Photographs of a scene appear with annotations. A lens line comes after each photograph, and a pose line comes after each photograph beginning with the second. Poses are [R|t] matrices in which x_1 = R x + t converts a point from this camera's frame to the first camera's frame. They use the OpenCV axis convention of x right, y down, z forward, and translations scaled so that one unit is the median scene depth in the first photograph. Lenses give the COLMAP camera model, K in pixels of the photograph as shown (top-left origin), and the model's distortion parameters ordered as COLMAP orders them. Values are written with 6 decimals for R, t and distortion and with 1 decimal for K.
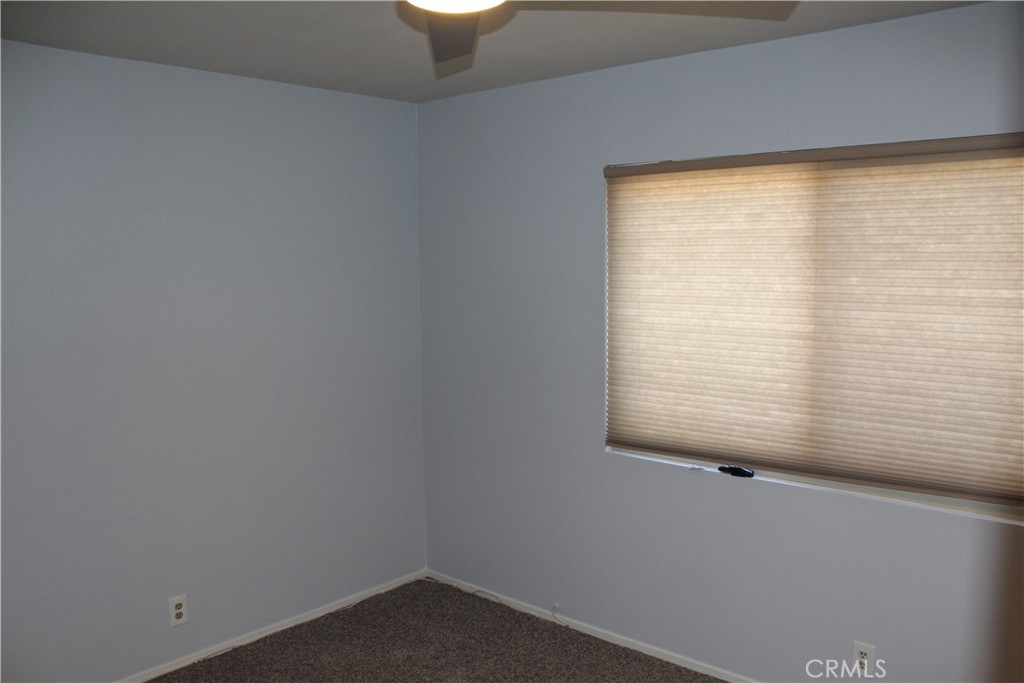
lens RADIAL K [[849.0, 0, 513.7], [0, 849.0, 362.6], [0, 0, 1]] dist [-0.165642, 0.153540]
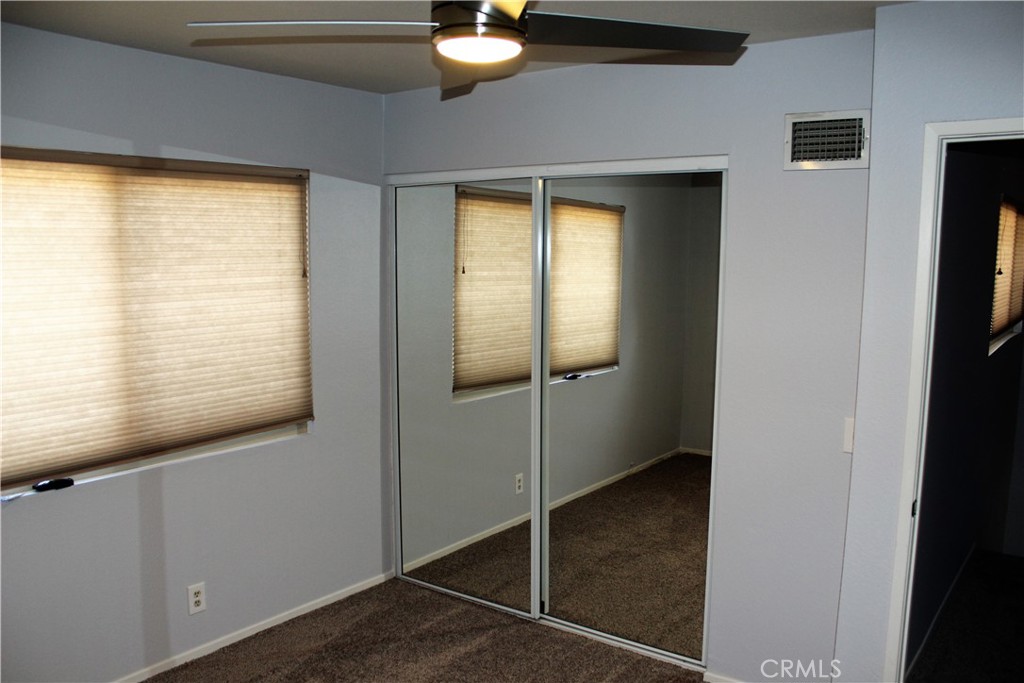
lens RADIAL K [[849.0, 0, 513.7], [0, 849.0, 362.6], [0, 0, 1]] dist [-0.165642, 0.153540]
pose [[-0.094015, -0.124204, 0.987793, -0.740556], [0.123799, 0.983028, 0.135387, -0.072565], [-0.987844, 0.135016, -0.077043, 0.596750]]
